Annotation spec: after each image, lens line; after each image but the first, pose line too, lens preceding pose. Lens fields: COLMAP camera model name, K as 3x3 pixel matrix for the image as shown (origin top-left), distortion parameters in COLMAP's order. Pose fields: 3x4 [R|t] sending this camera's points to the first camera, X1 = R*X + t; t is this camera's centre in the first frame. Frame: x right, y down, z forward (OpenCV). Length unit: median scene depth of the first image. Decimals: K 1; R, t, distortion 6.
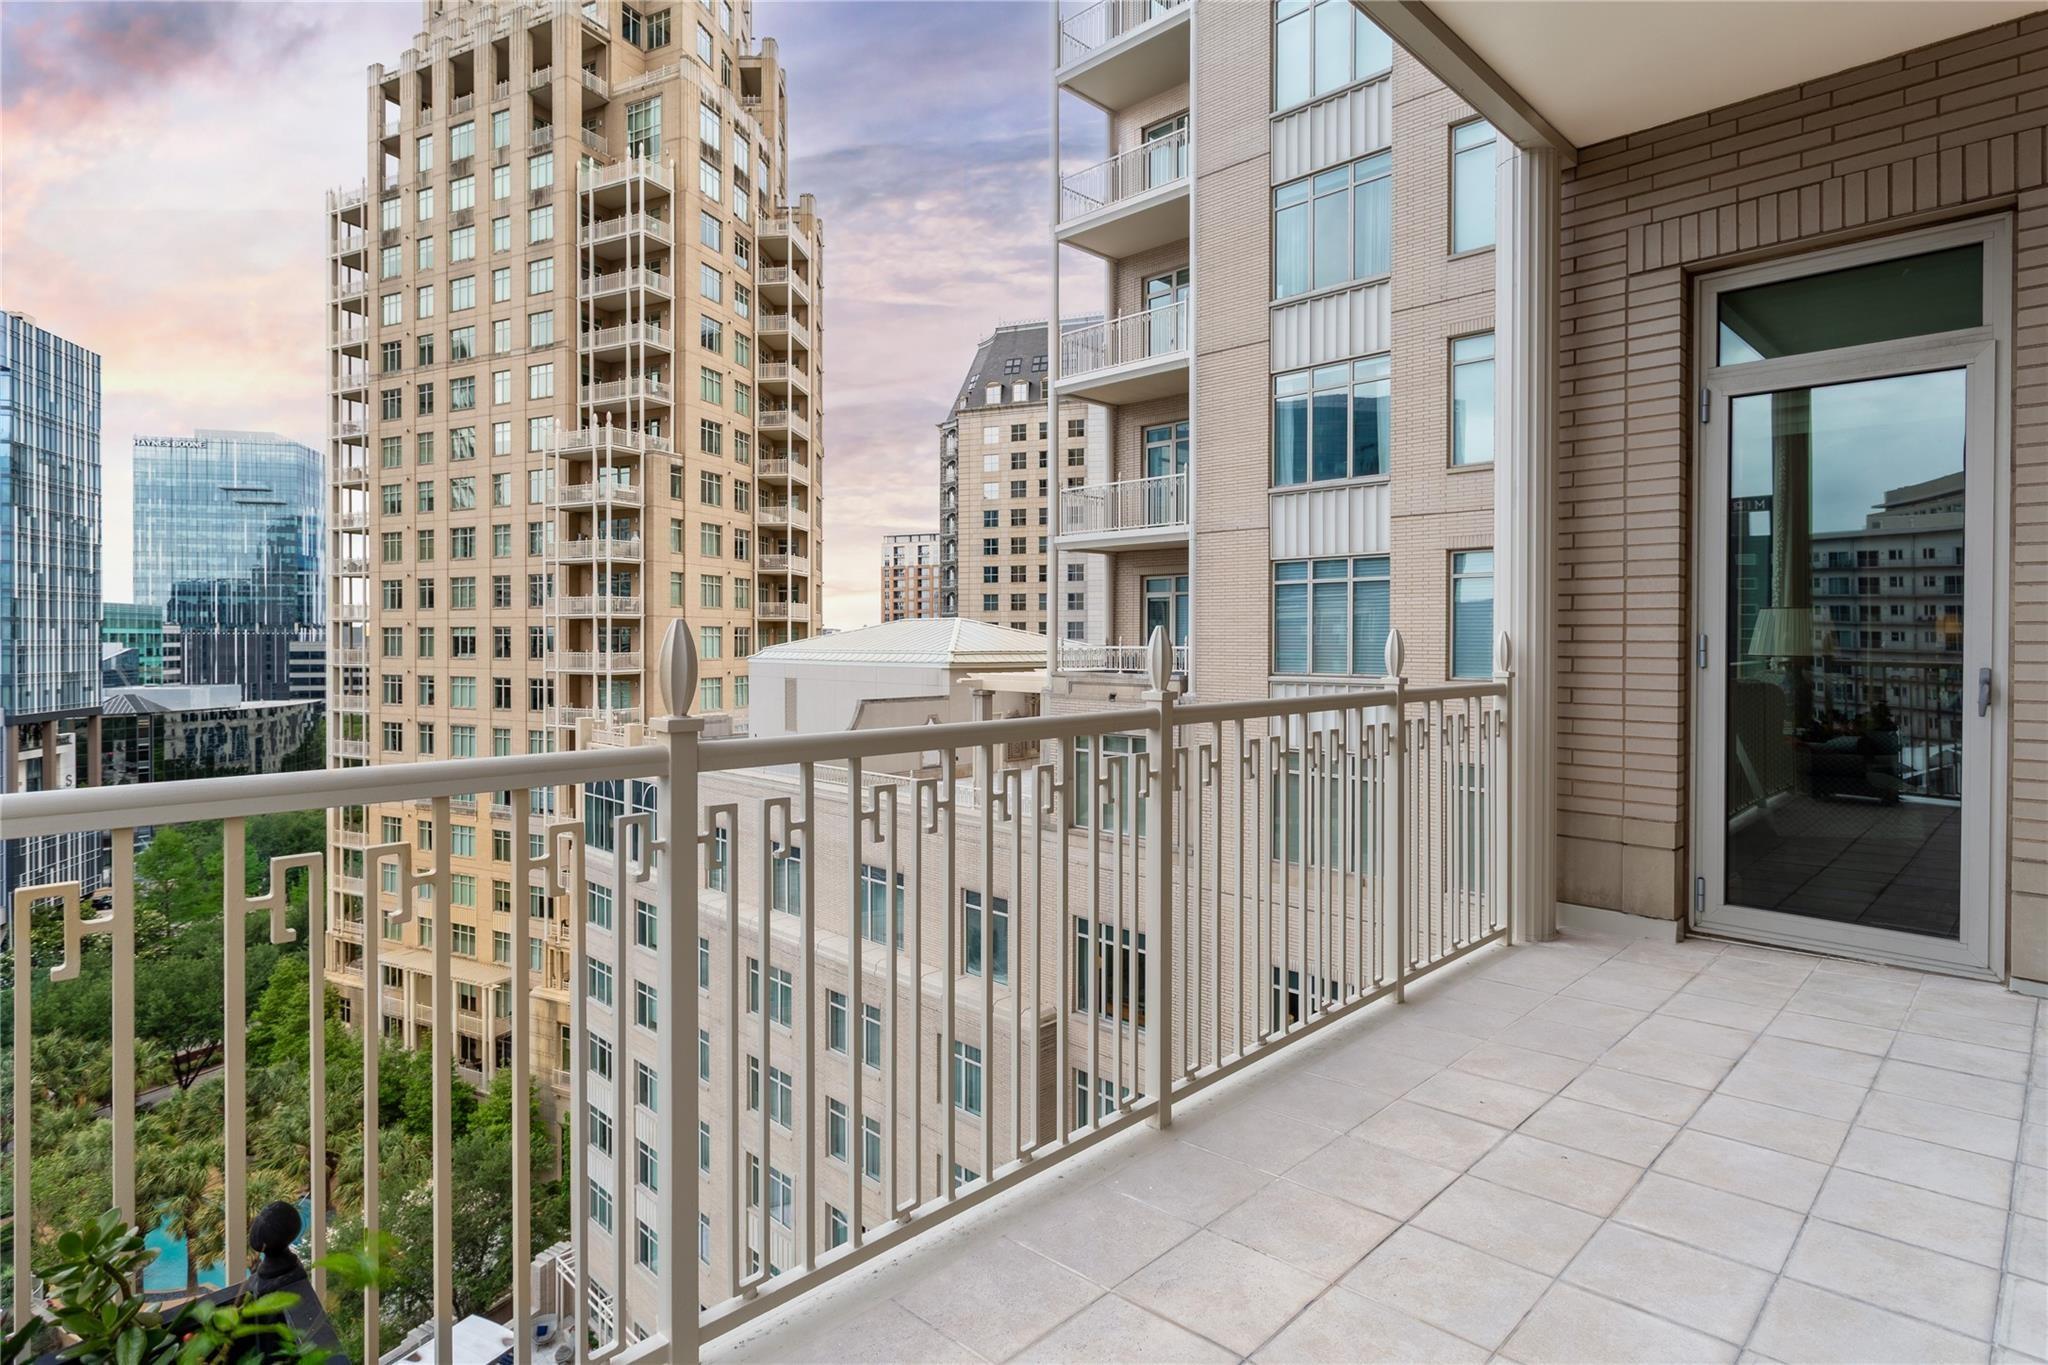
lens RADIAL K [[1107.7, 0, 1025.1], [0, 1107.7, 652.5], [0, 0, 1]] dist [-0.001868, 0.001090]
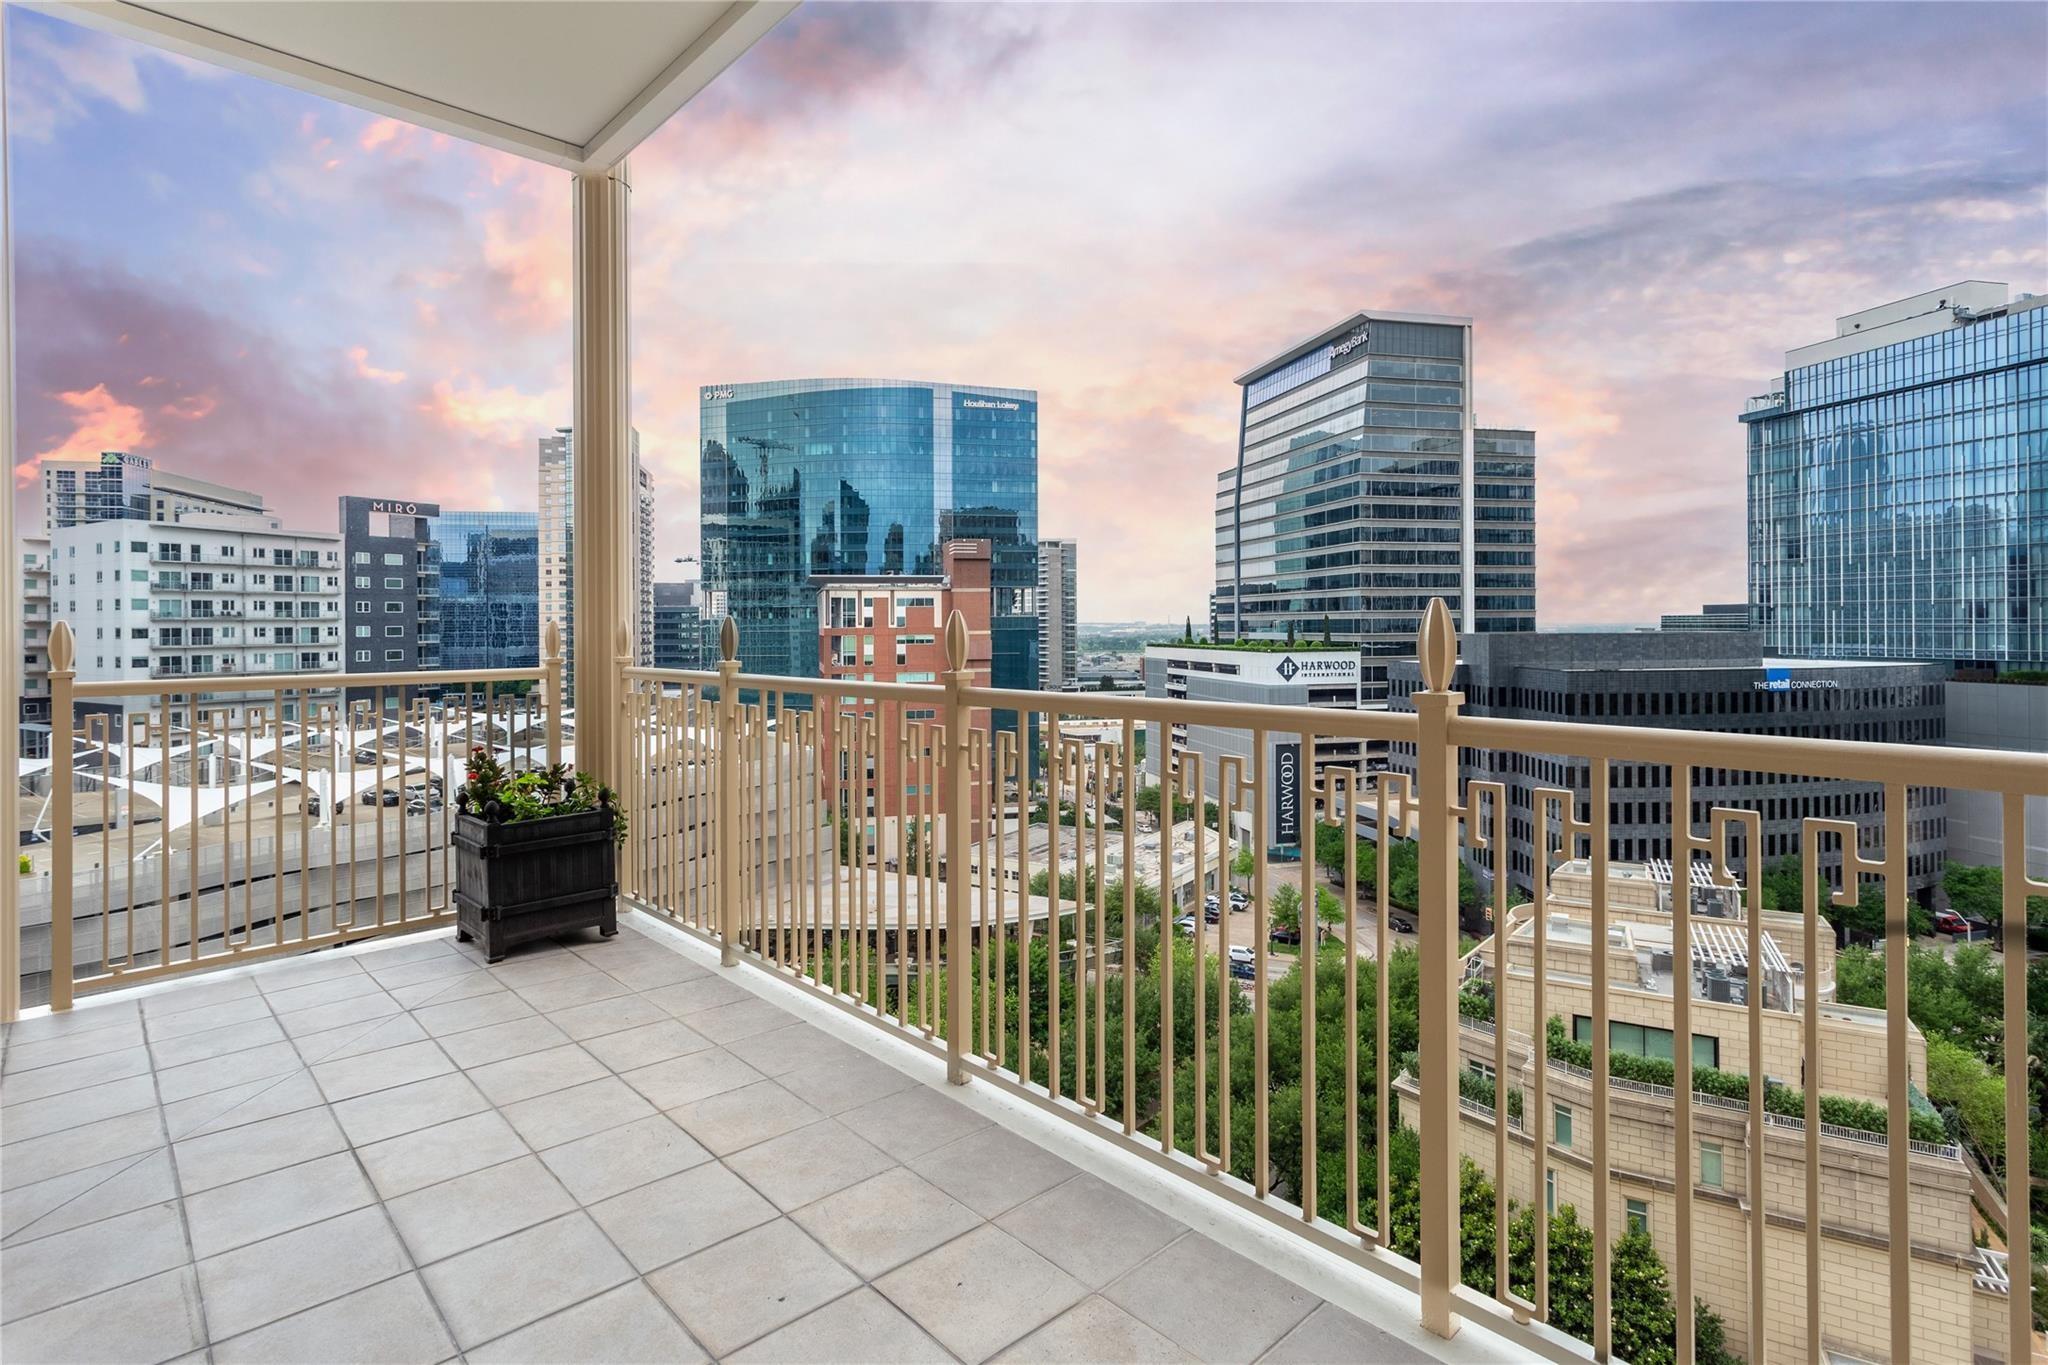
lens RADIAL K [[994.3, 0, 1015.6], [0, 994.3, 626.6], [0, 0, 1]] dist [-0.001092, -0.000297]
pose [[-0.055649, -0.000935, -0.998450, 1.329621], [-0.001063, 0.999999, -0.000877, -0.014505], [0.998450, 0.001013, -0.055650, 1.364602]]
